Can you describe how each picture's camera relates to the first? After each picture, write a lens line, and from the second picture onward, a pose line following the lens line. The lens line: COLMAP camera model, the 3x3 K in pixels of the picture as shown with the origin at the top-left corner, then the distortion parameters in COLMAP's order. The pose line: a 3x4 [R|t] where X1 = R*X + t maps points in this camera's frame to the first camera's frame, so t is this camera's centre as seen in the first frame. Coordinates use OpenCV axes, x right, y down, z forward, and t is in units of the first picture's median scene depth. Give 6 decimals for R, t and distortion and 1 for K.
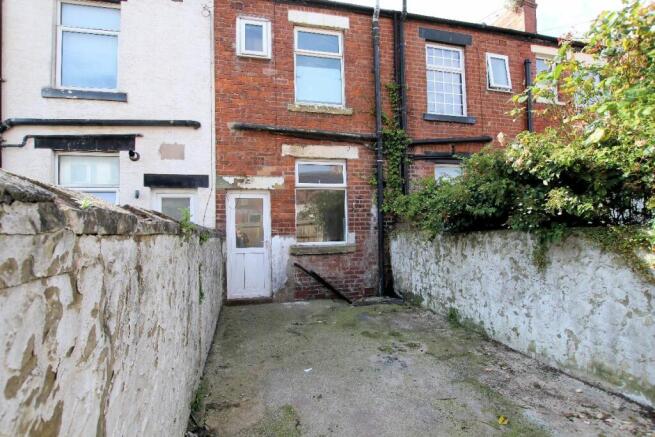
lens RADIAL K [[320.7, 0, 327.2], [0, 320.7, 217.4], [0, 0, 1]] dist [-0.011979, -0.000617]
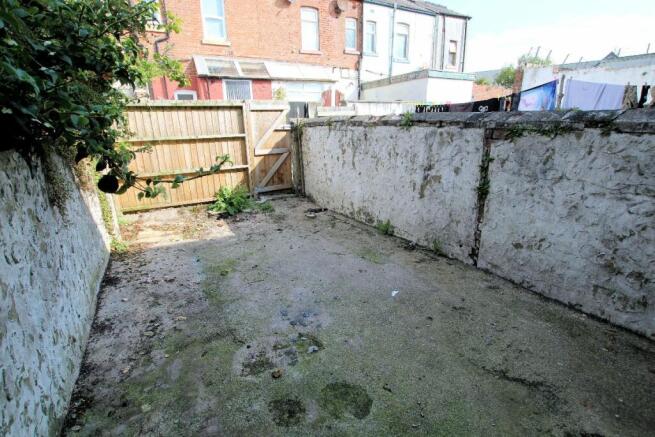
lens RADIAL K [[320.7, 0, 328.3], [0, 320.7, 216.4], [0, 0, 1]] dist [-0.011979, -0.000617]
pose [[-0.966211, 0.112191, -0.232055, 0.284821], [0.052355, 0.966958, 0.249501, 0.044714], [0.252380, 0.228921, -0.940159, 1.667665]]
